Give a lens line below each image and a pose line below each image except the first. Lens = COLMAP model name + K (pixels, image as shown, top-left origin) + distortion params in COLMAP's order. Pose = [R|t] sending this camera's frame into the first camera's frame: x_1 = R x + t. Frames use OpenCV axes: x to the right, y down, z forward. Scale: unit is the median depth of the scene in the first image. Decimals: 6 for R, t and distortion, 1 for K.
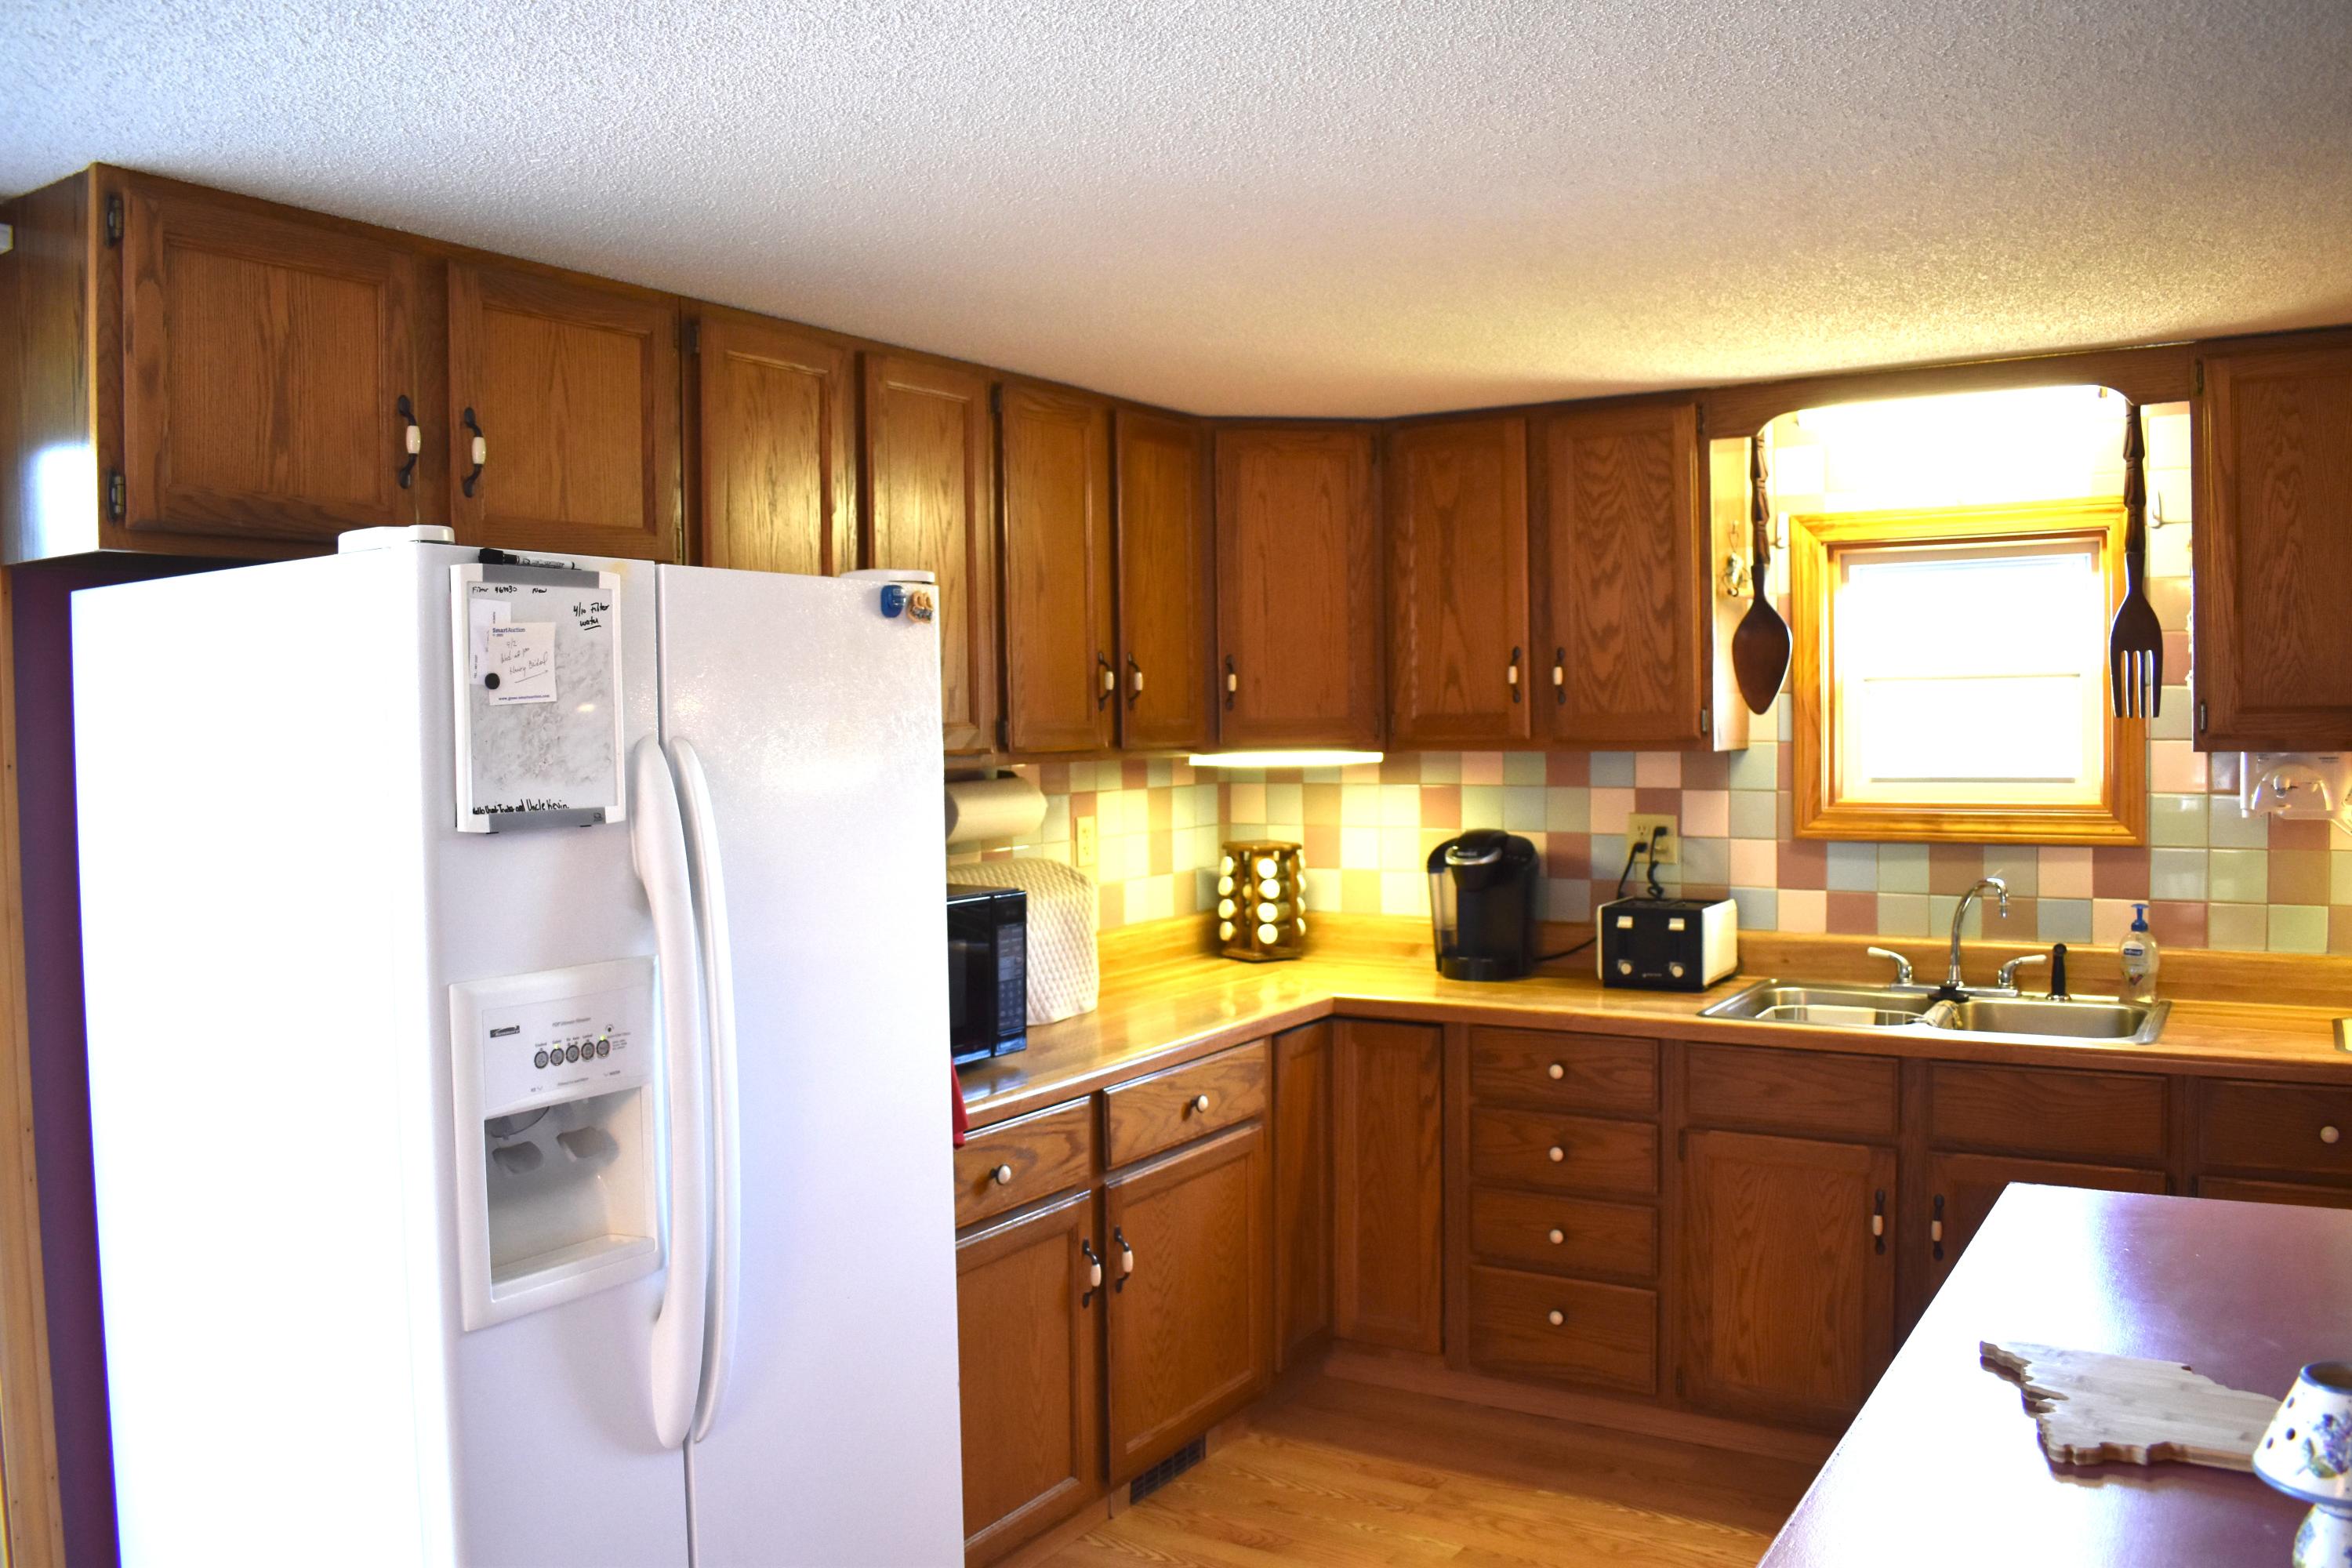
lens RADIAL K [[1824.3, 0, 1173.5], [0, 1824.3, 773.2], [0, 0, 1]] dist [-0.091716, 0.006564]
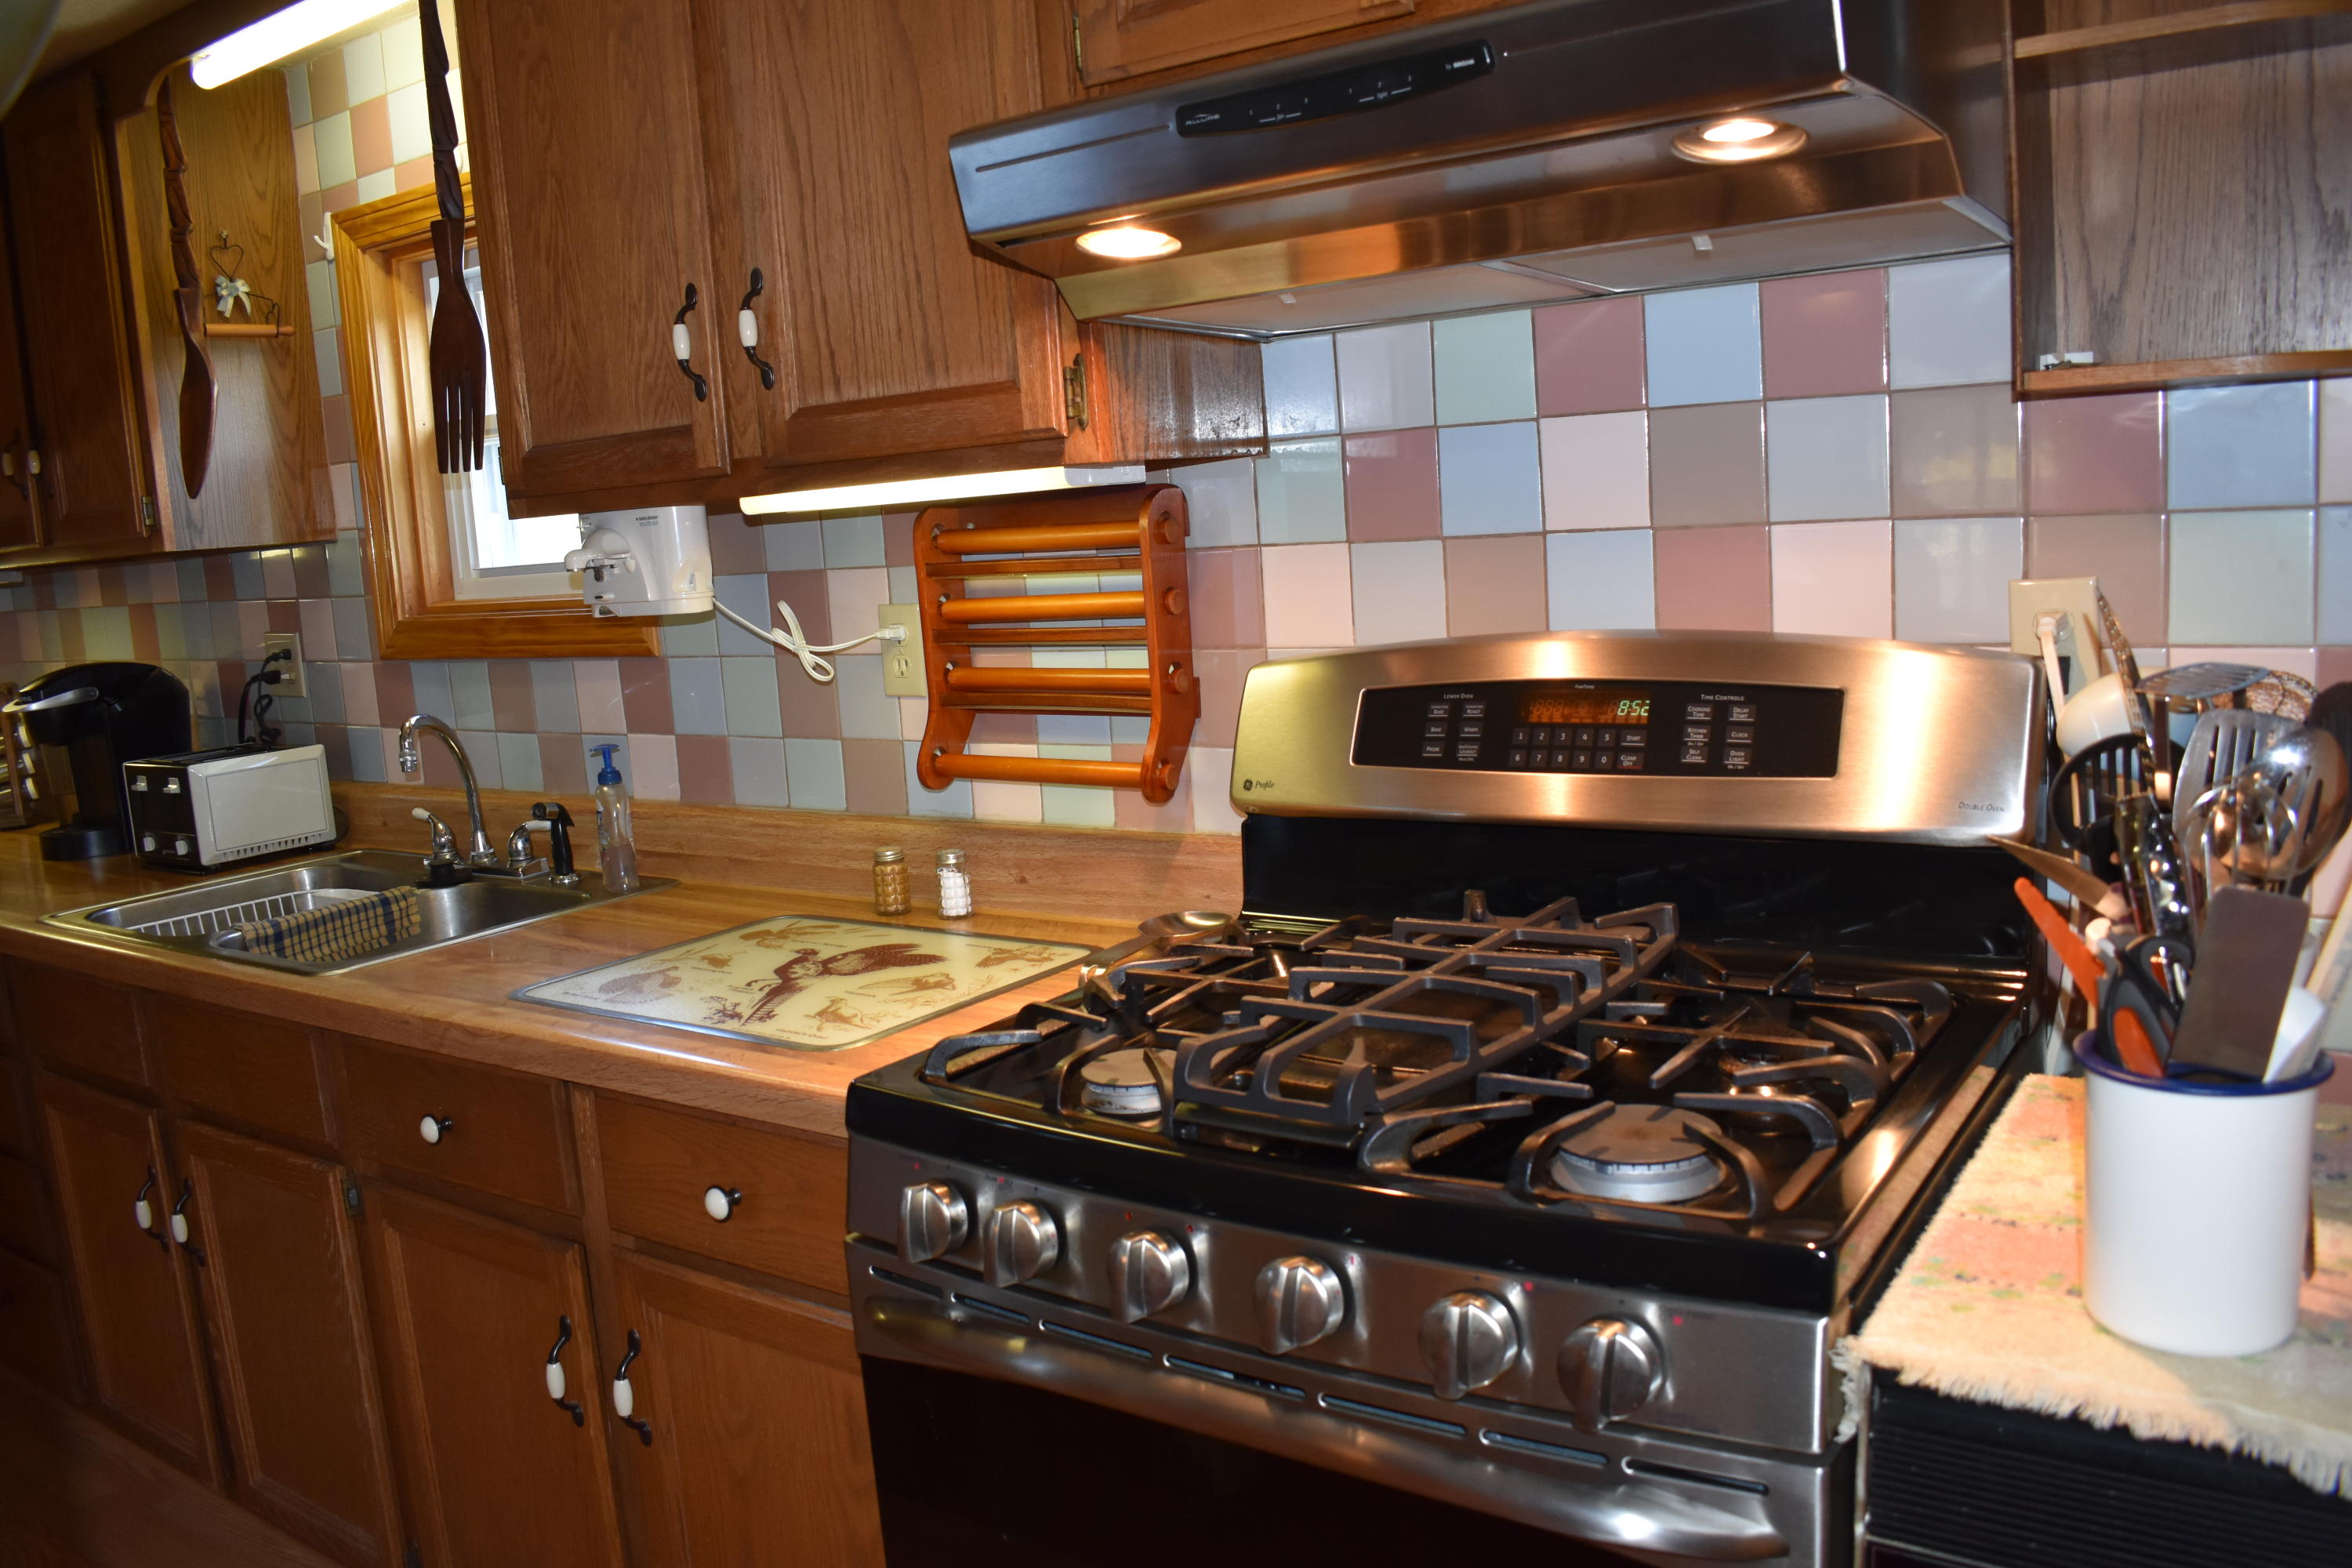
lens RADIAL K [[1824.3, 0, 1172.3], [0, 1824.3, 789.4], [0, 0, 1]] dist [-0.091716, 0.006564]
pose [[0.997465, -0.040115, -0.058779, 0.760891], [0.047097, 0.991329, 0.122673, 0.015059], [0.053349, -0.125130, 0.990705, 0.304019]]
